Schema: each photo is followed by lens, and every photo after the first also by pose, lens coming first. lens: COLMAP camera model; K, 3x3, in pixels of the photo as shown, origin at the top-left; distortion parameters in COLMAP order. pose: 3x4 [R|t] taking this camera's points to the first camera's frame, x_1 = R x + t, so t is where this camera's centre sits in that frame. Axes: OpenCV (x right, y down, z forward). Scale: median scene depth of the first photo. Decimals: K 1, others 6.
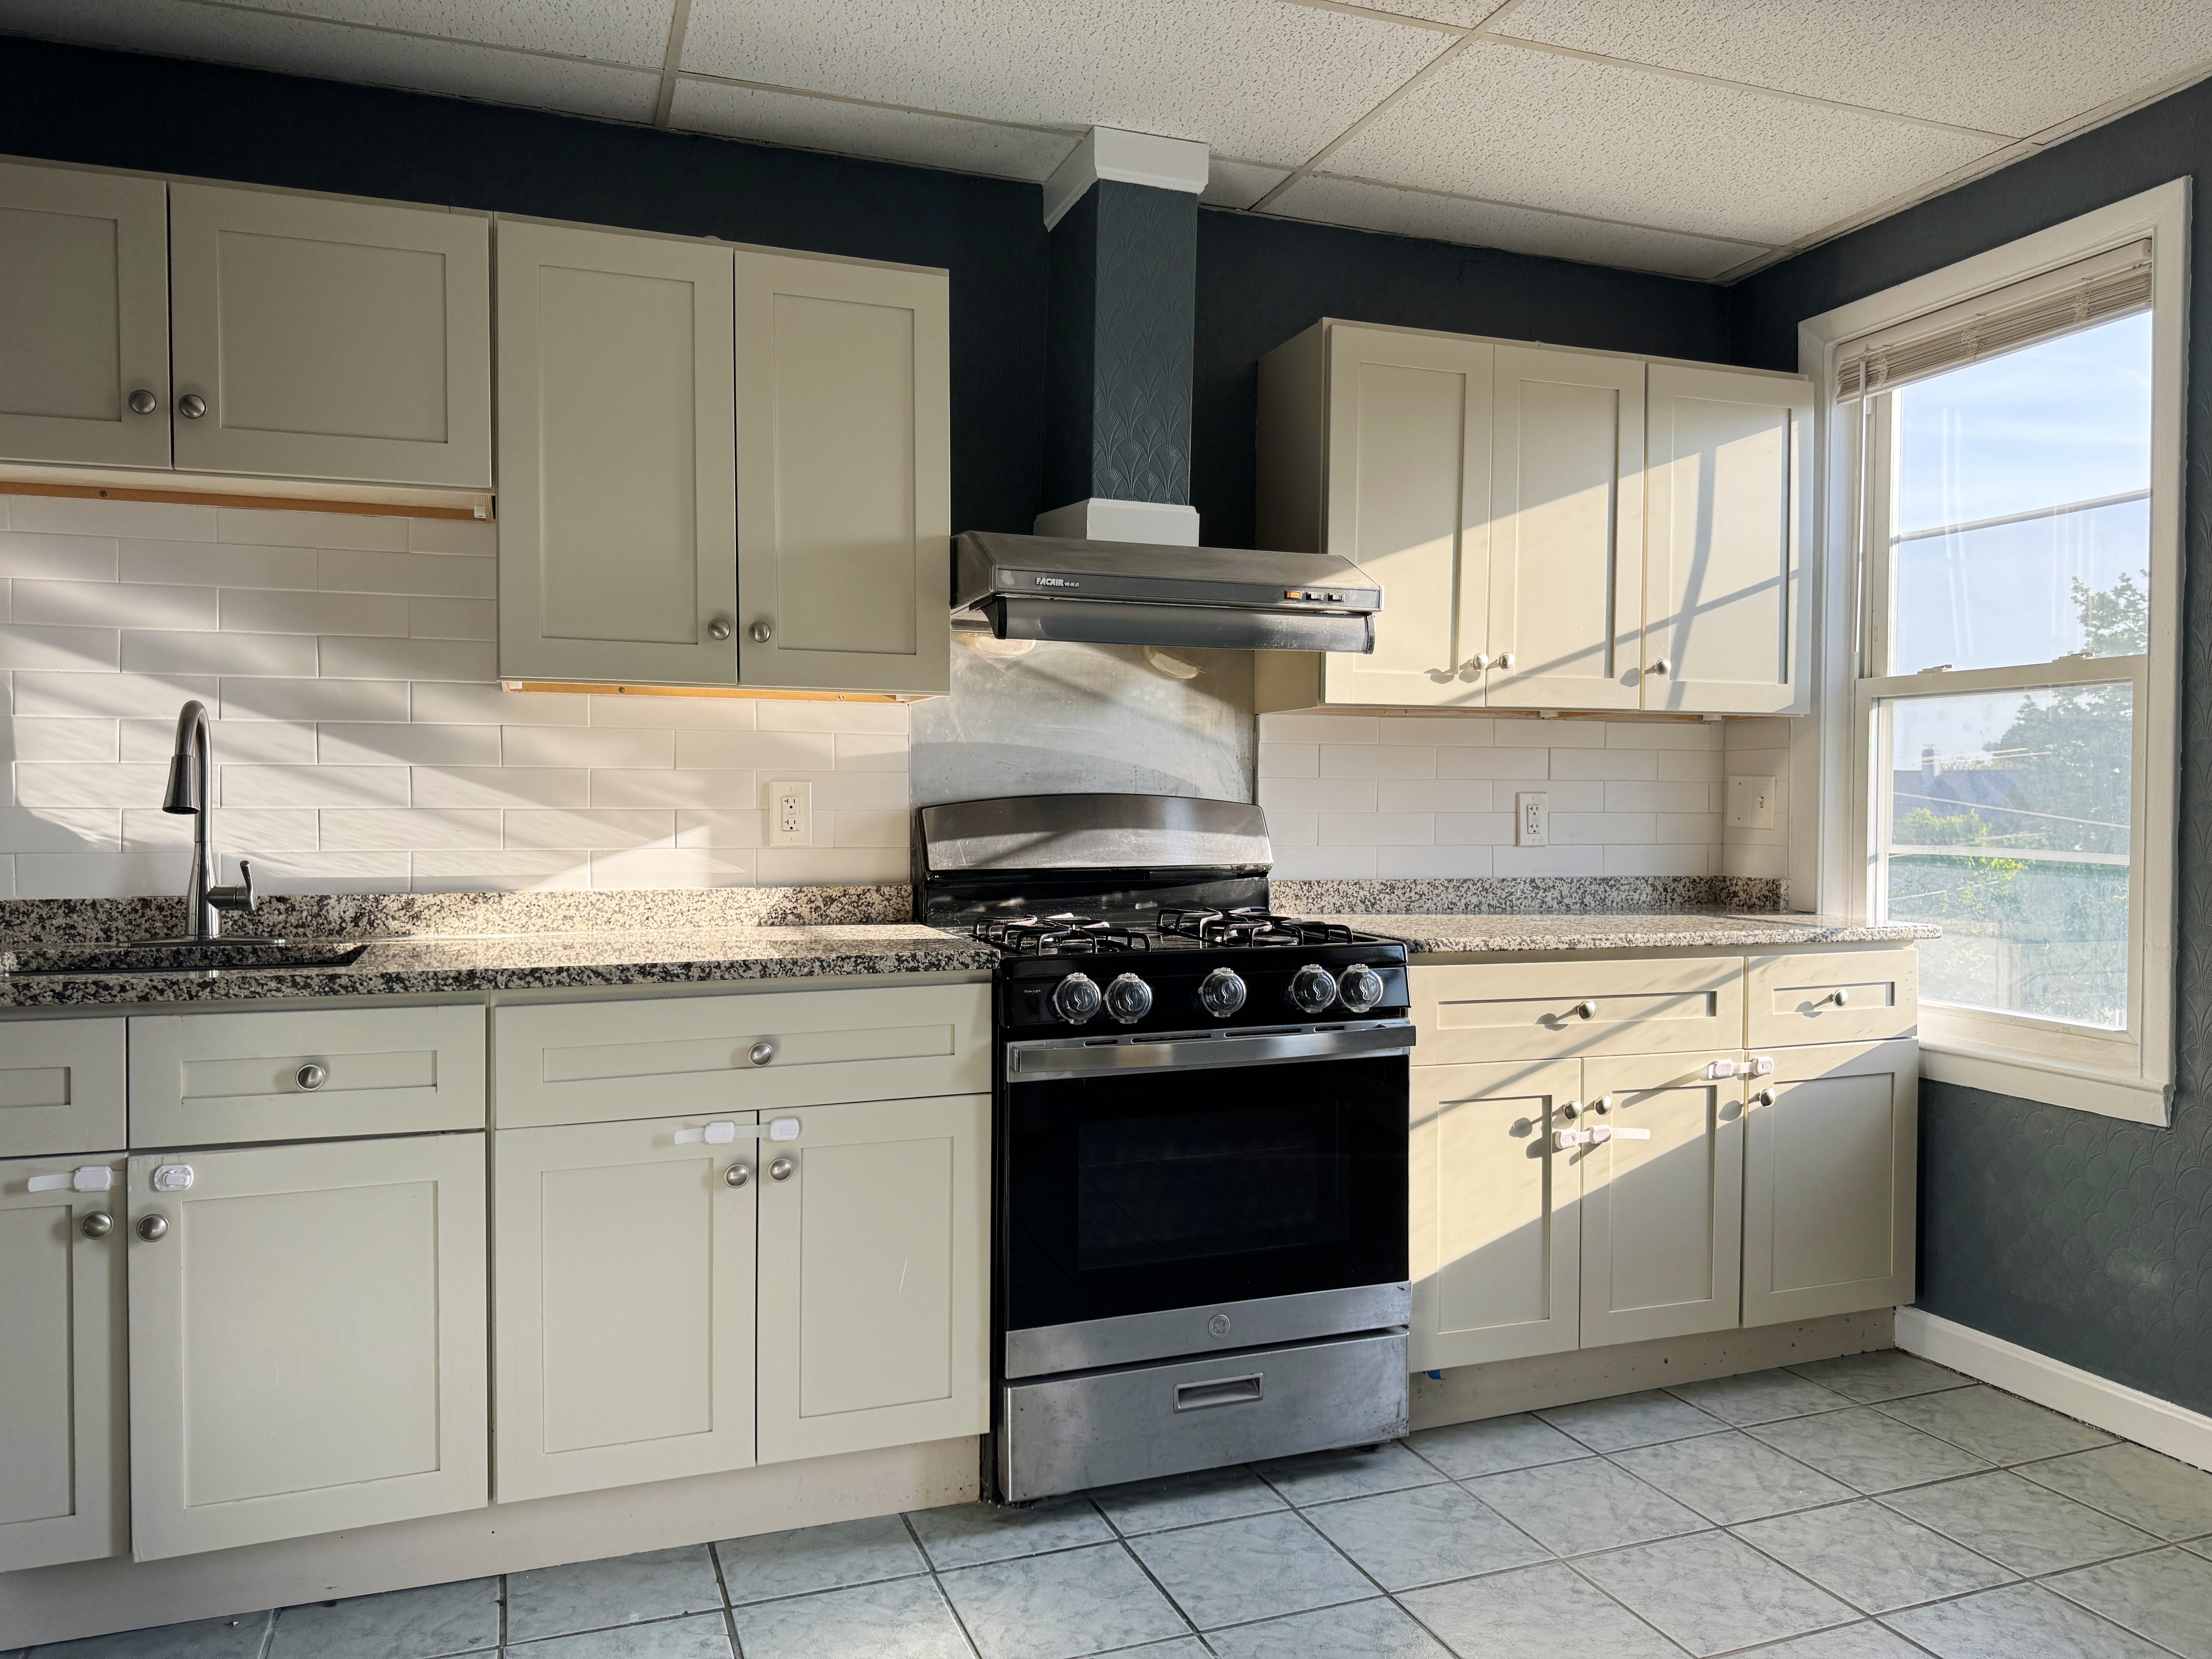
lens RADIAL K [[1541.7, 0, 1112.4], [0, 1541.7, 829.5], [0, 0, 1]] dist [0.011350, -0.004691]
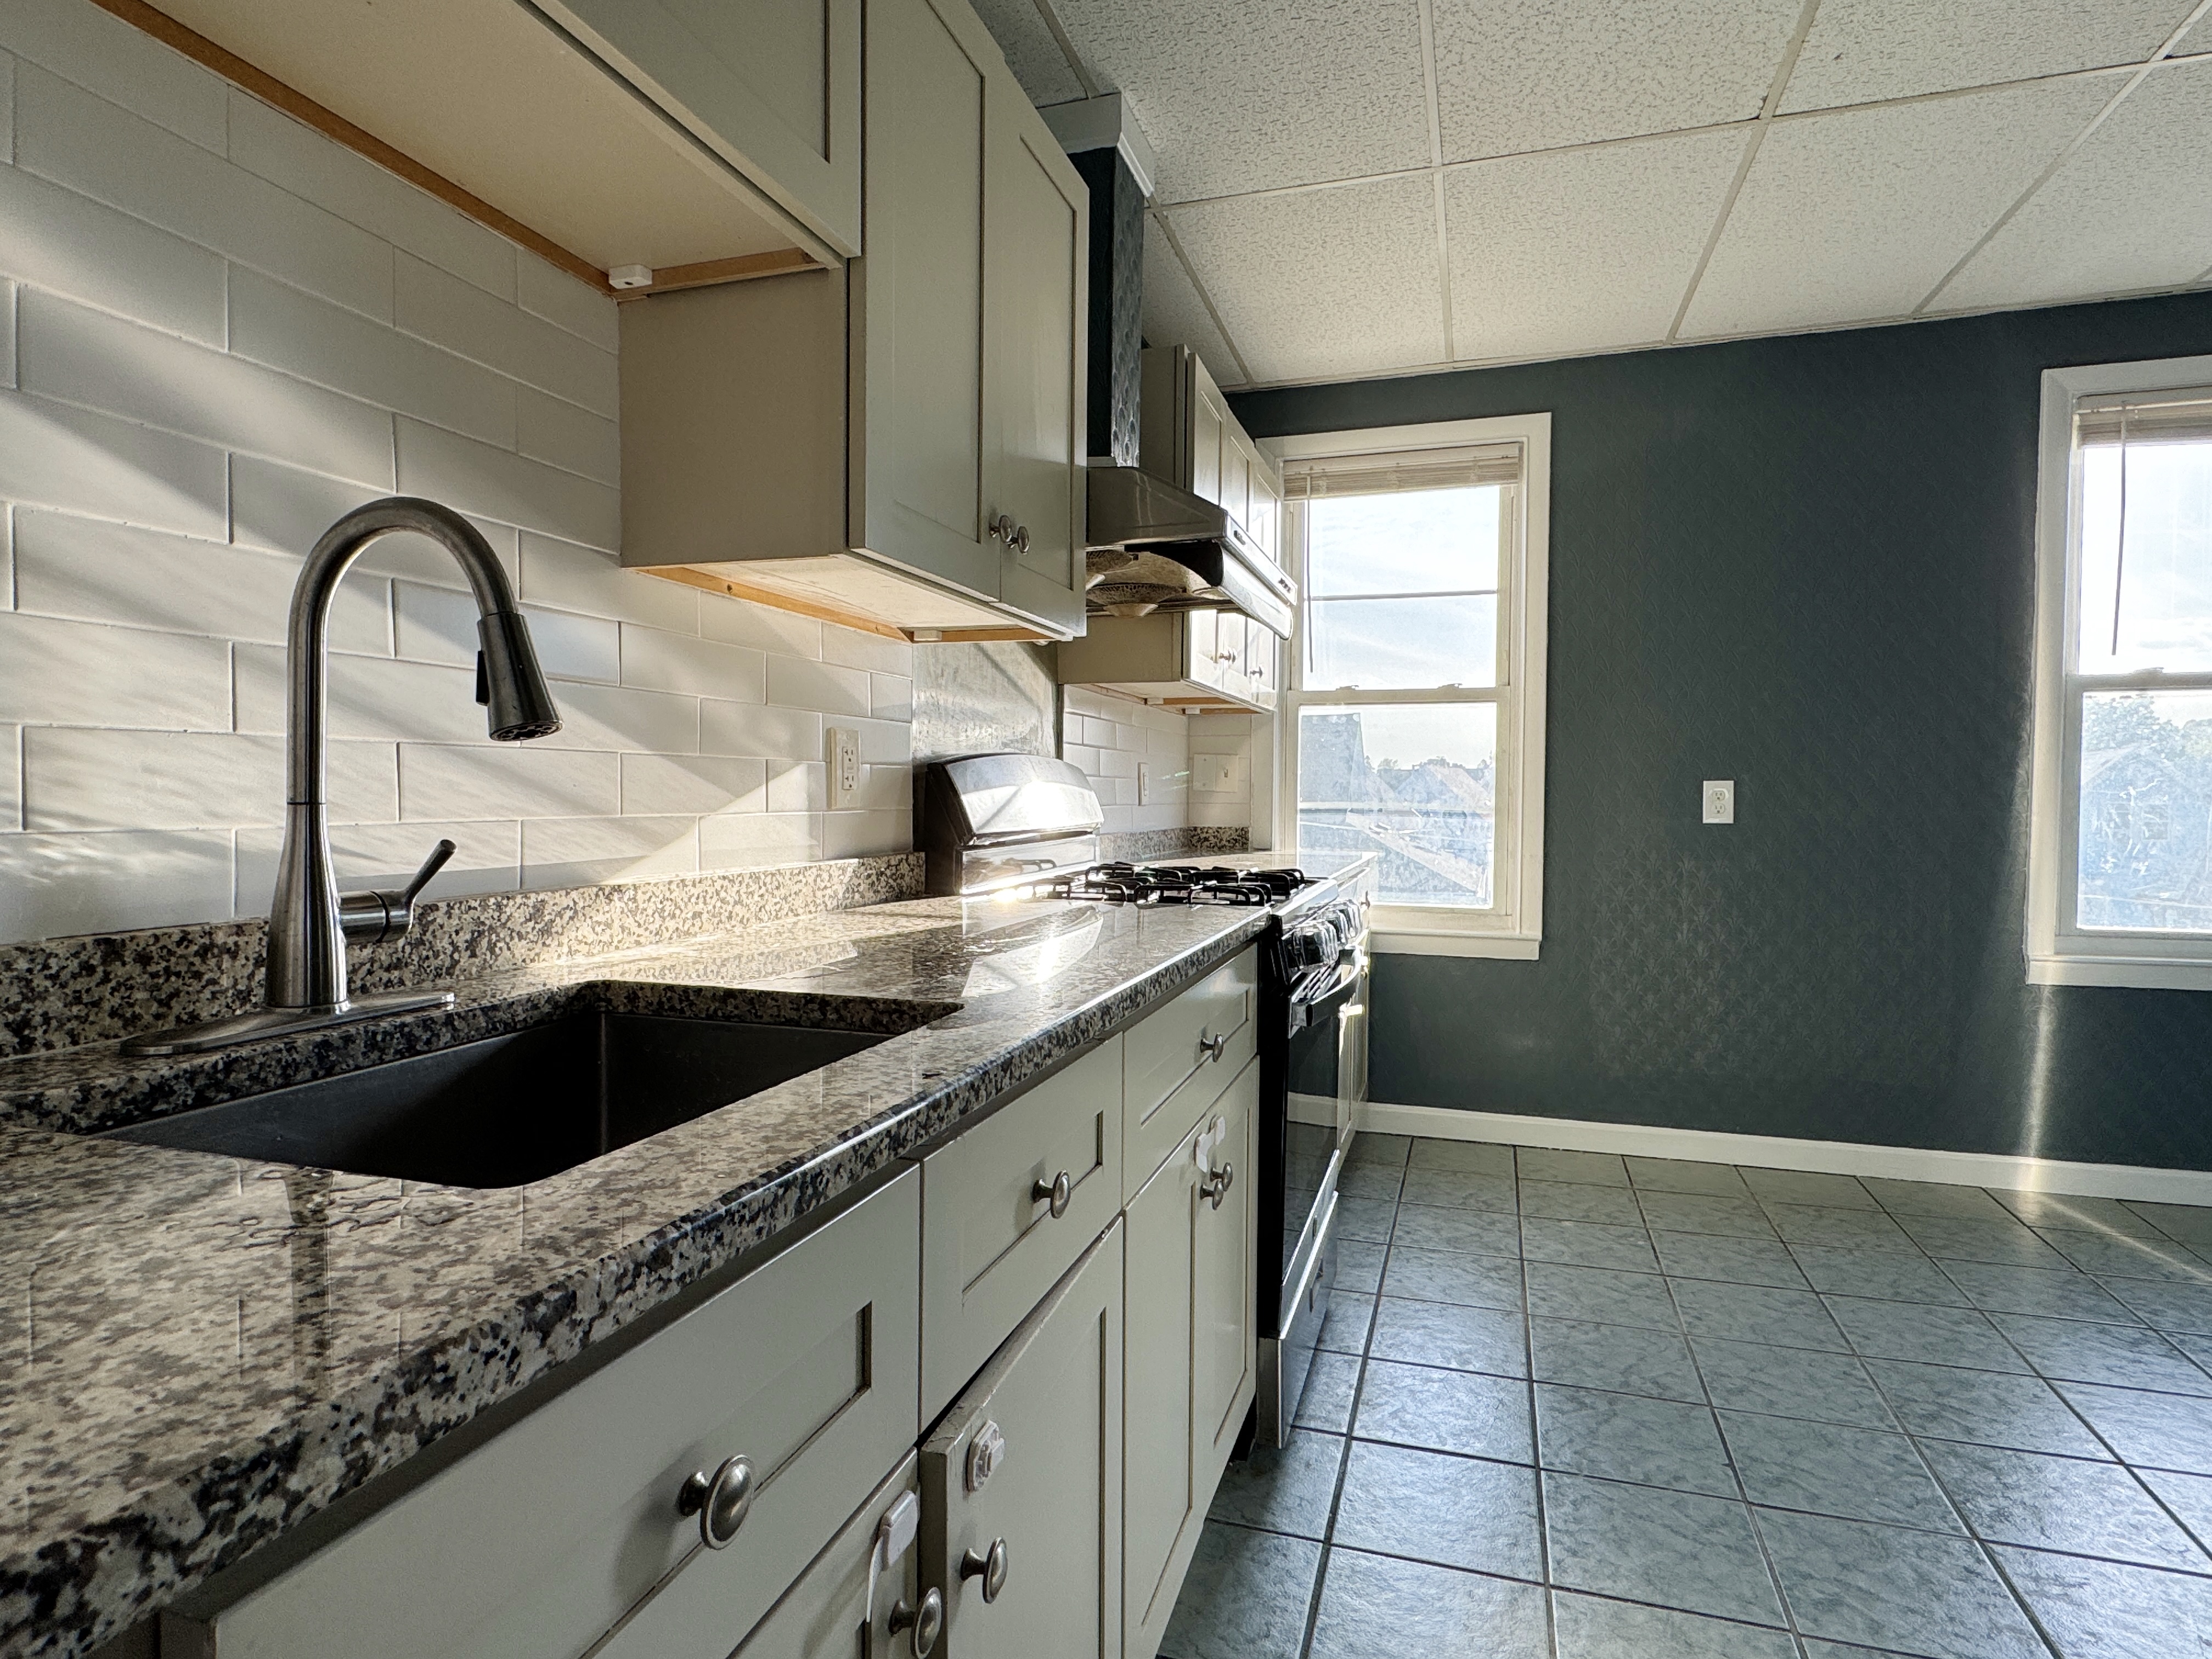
lens RADIAL K [[1176.1, 0, 1105.1], [0, 1176.1, 826.9], [0, 0, 1]] dist [0.004311, 0.001253]
pose [[0.633793, -0.023322, 0.773151, -0.661380], [0.010483, 0.999713, 0.021562, 0.009426], [-0.773432, -0.005561, 0.633855, 0.551033]]
